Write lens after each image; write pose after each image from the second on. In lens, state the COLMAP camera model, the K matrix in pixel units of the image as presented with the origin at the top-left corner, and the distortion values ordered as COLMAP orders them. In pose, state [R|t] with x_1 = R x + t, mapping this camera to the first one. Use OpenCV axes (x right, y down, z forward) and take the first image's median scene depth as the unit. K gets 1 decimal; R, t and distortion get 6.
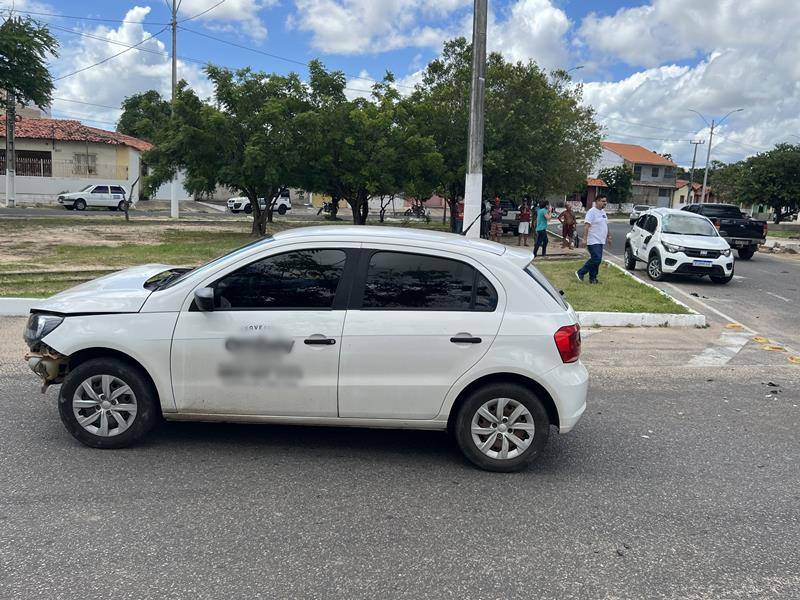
lens RADIAL K [[724.9, 0, 399.1], [0, 724.9, 315.9], [0, 0, 1]] dist [0.053334, -0.011057]
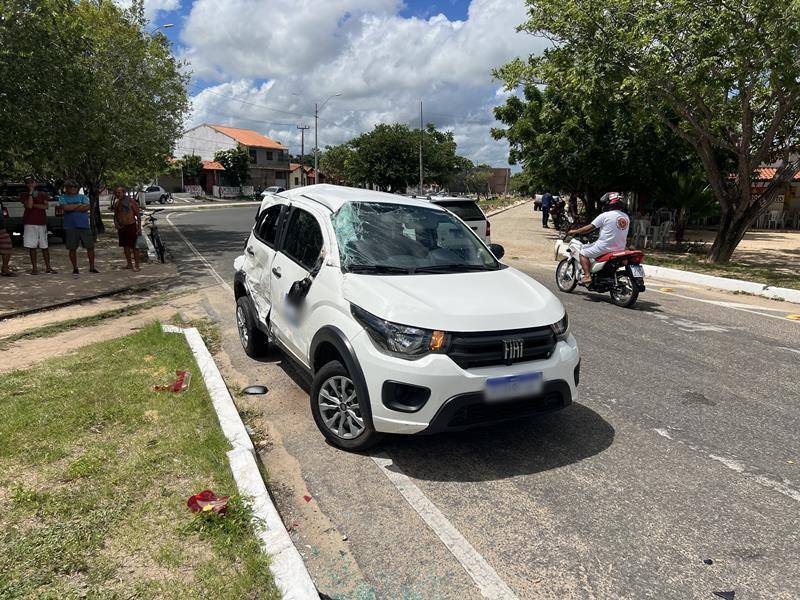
lens RADIAL K [[610.4, 0, 400.0], [0, 610.4, 300.0], [0, 0, 1]] dist [0.063624, -0.000687]
pose [[0.859024, -0.132206, 0.494569, 0.253197], [0.118674, 0.991189, 0.058834, -0.111153], [-0.497989, 0.008152, 0.867145, 0.765239]]
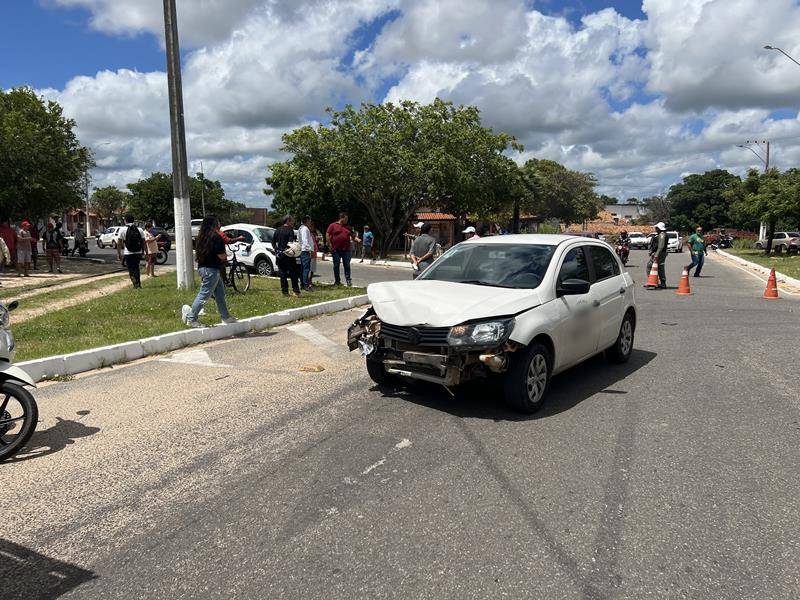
lens RADIAL K [[610.4, 0, 400.0], [0, 610.4, 300.0], [0, 0, 1]] dist [0.063624, -0.000687]
pose [[0.594427, -0.145575, 0.790863, -0.366545], [0.165160, 0.984612, 0.057101, -0.032607], [-0.787006, 0.096677, 0.609323, 0.141730]]
